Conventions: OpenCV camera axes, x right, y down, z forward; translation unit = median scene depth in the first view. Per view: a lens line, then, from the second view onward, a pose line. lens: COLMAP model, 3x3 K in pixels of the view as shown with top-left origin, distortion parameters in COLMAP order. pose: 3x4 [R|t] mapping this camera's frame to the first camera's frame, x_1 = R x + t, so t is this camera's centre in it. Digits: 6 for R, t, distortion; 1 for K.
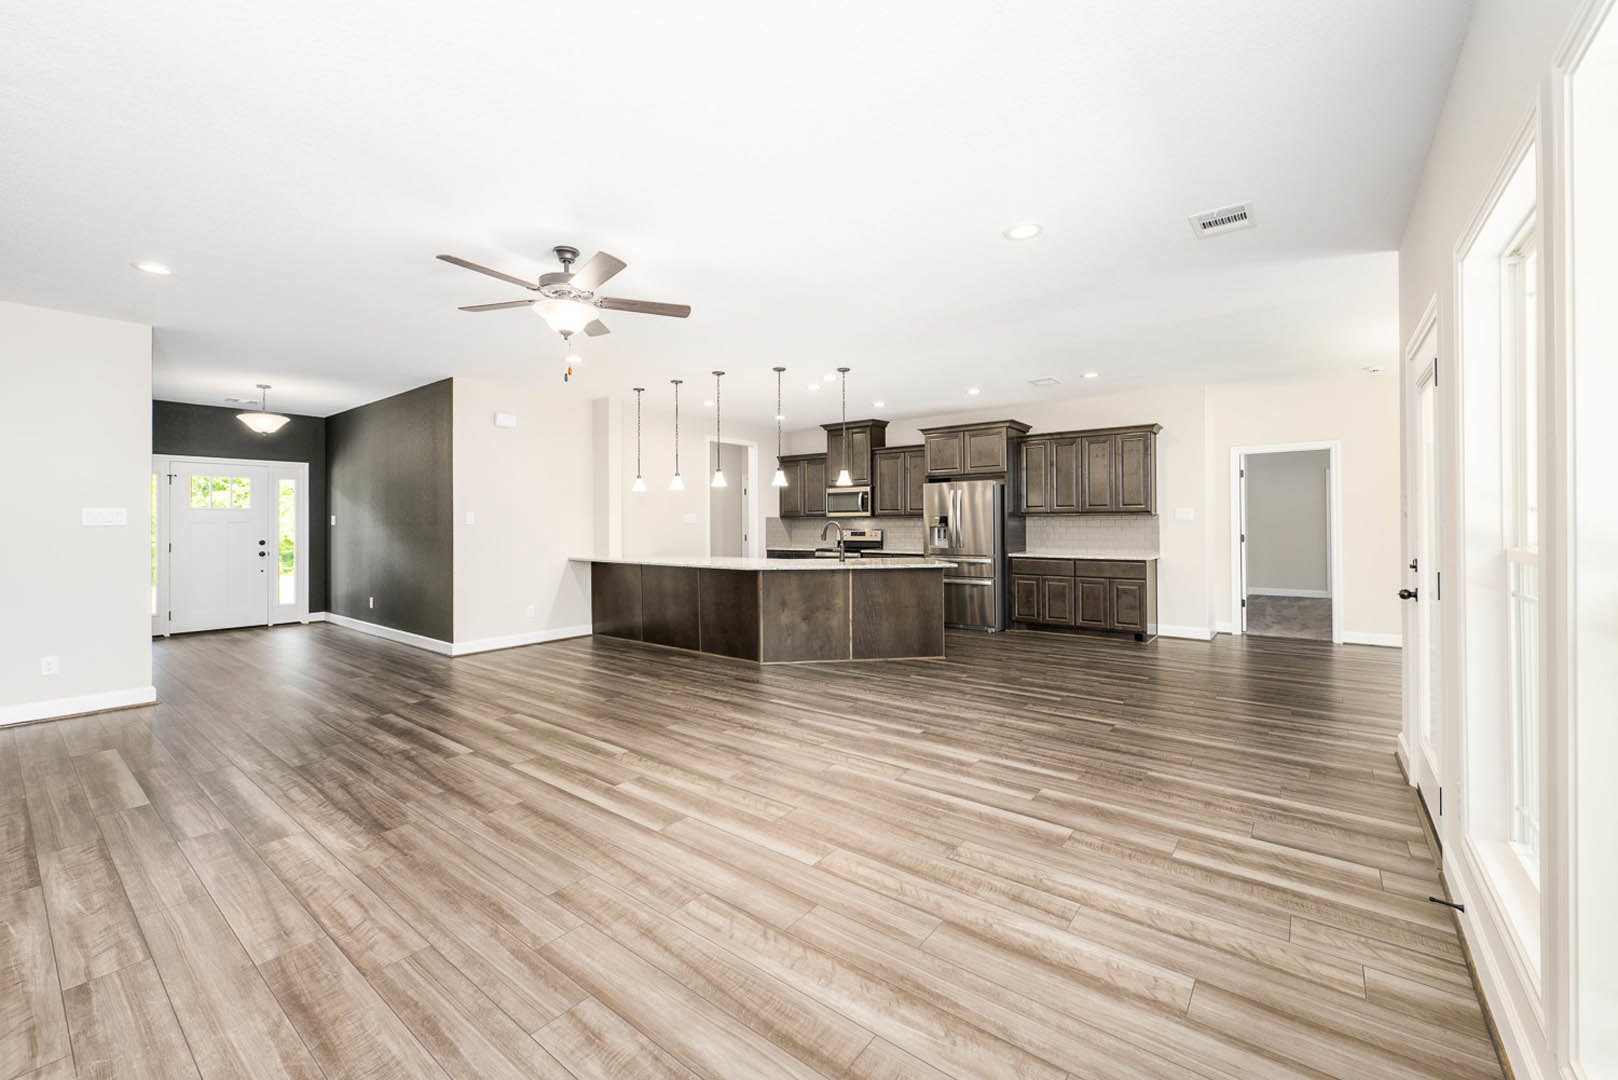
lens RADIAL K [[656.2, 0, 807.3], [0, 656.2, 527.4], [0, 0, 1]] dist [0.000169, -0.000006]
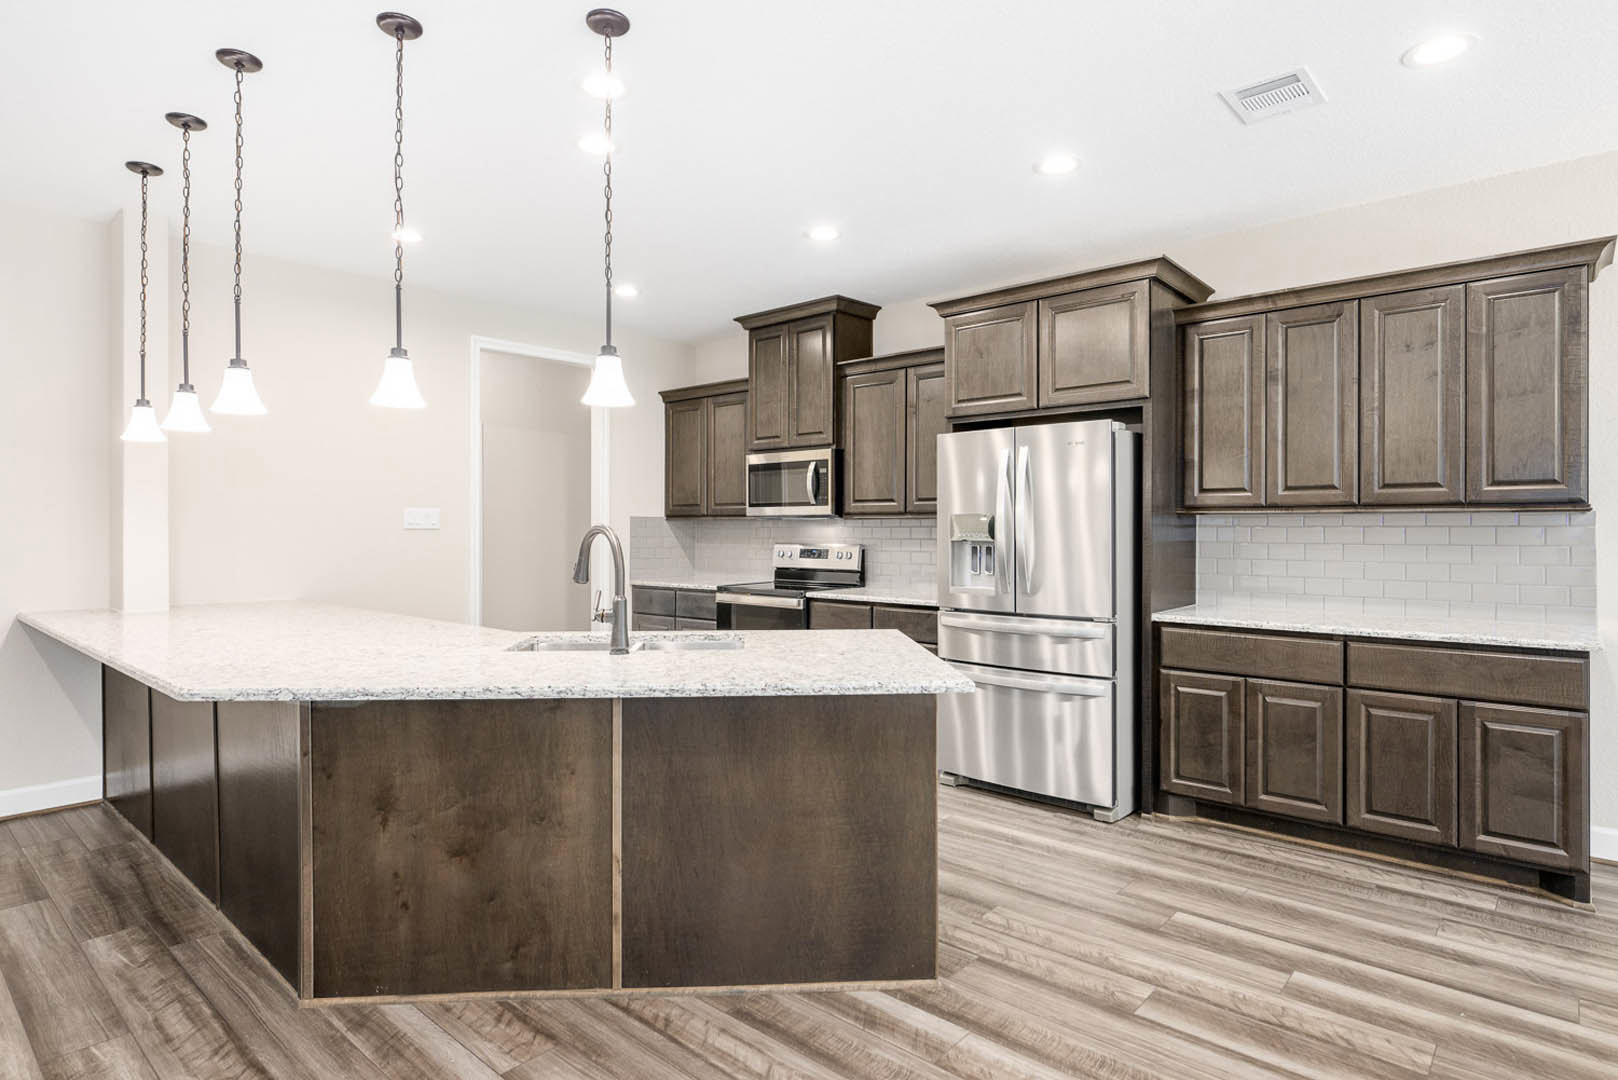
lens RADIAL K [[875.6, 0, 809.0], [0, 875.6, 540.0], [0, 0, 1]] dist [-0.002024, -0.000003]
pose [[0.998048, 0.006628, -0.062096, 0.148081], [-0.006261, 0.999962, 0.006096, -0.004547], [0.062134, -0.005695, 0.998052, 0.511506]]
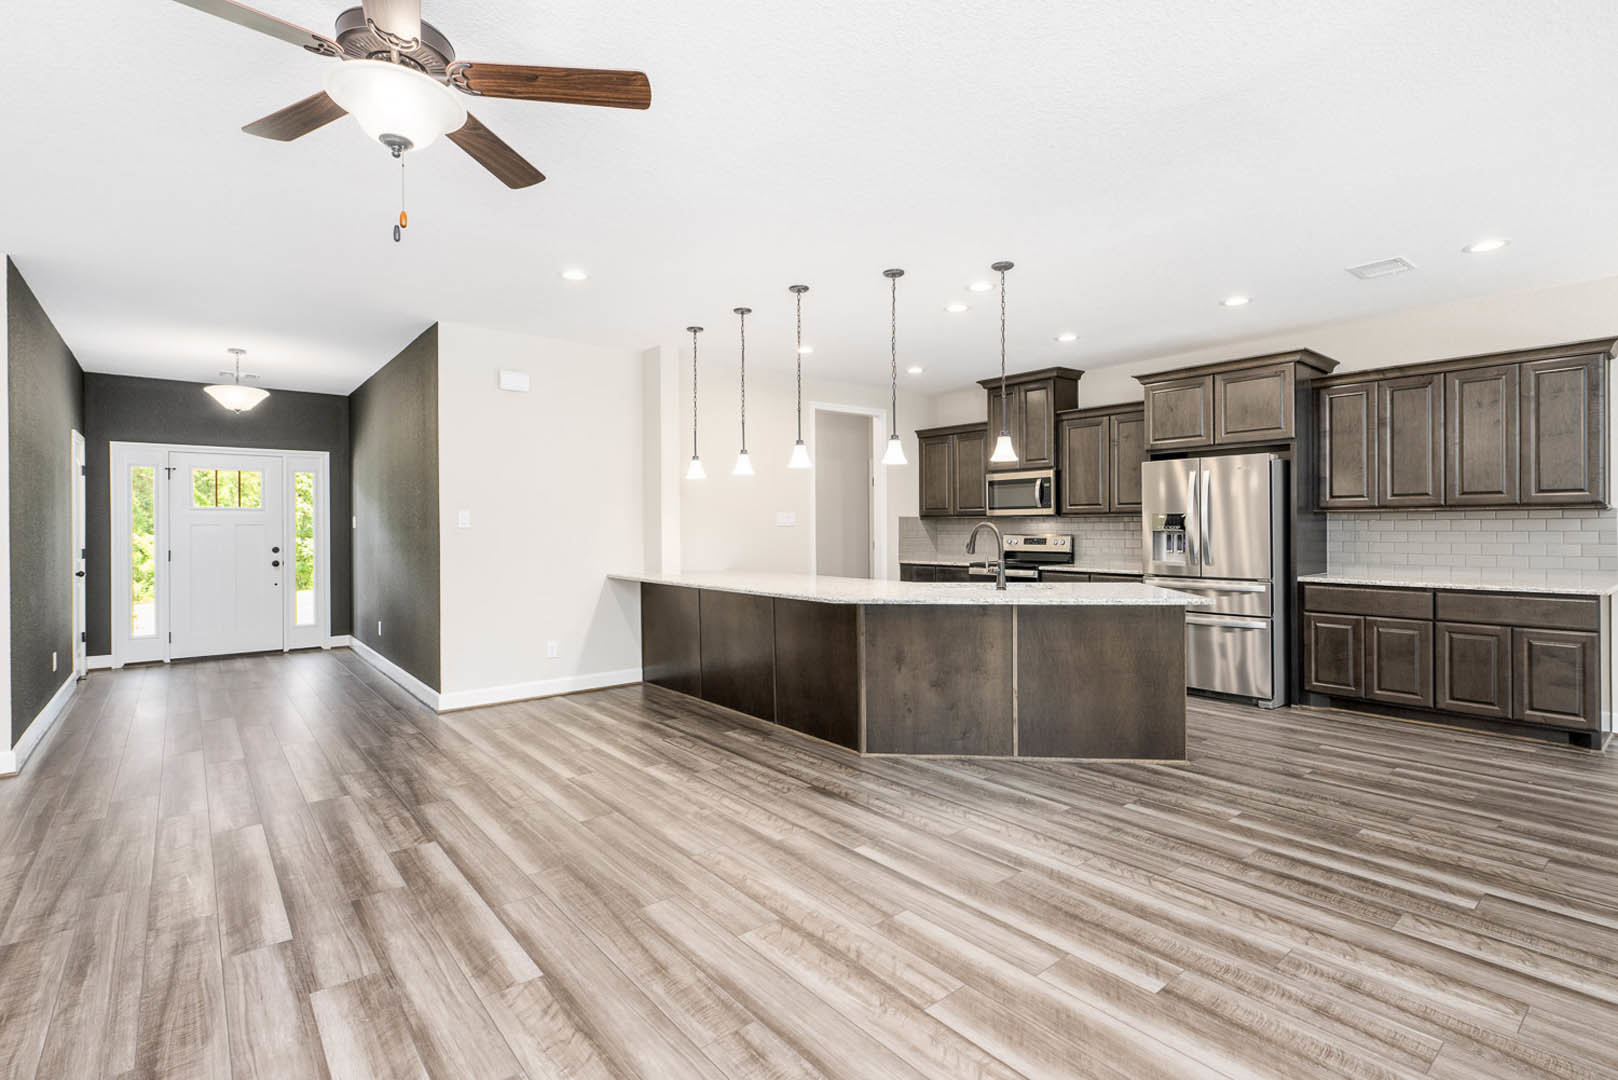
lens RADIAL K [[769.7, 0, 799.7], [0, 769.7, 533.8], [0, 0, 1]] dist [-0.001280, 0.000351]
pose [[0.973890, 0.001161, -0.227016, 0.028922], [-0.000107, 0.999989, 0.004655, -0.001759], [0.227019, -0.004510, 0.973880, 0.237669]]
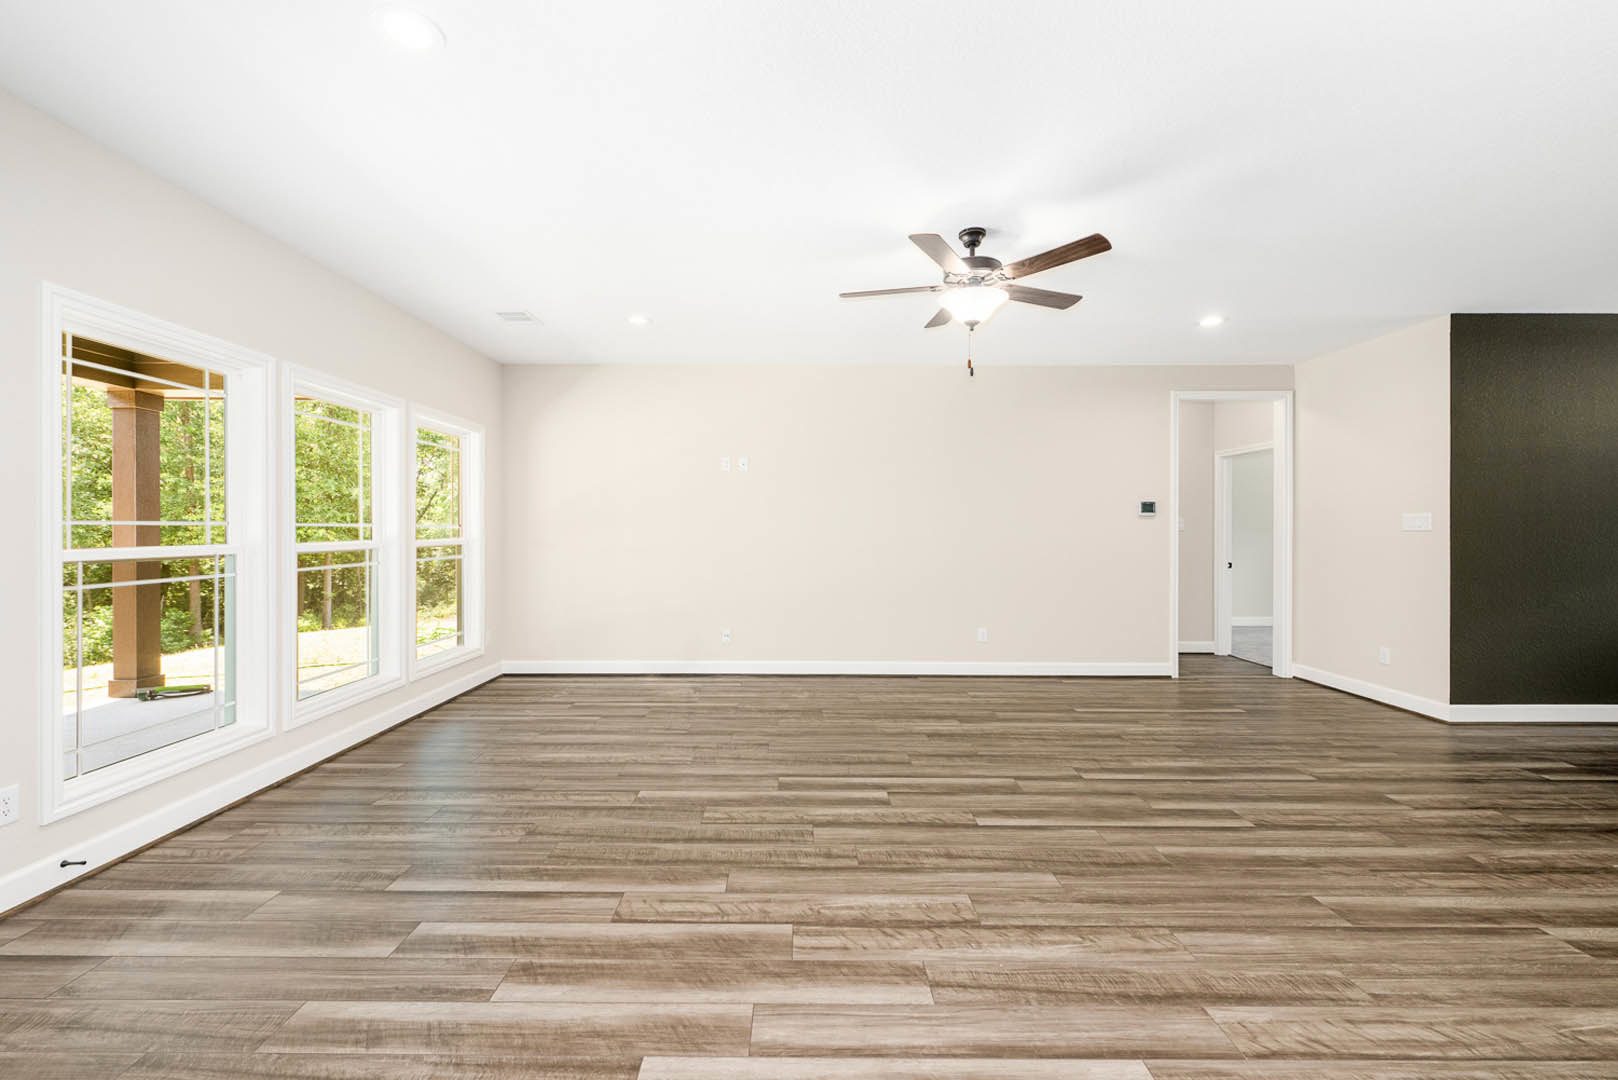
lens RADIAL K [[656.2, 0, 807.3], [0, 656.2, 527.4], [0, 0, 1]] dist [0.000169, -0.000006]
pose [[-0.789969, 0.000947, -0.613146, 0.185540], [-0.002042, 0.999989, 0.004175, -0.007415], [0.613143, 0.004550, -0.789958, 0.756447]]
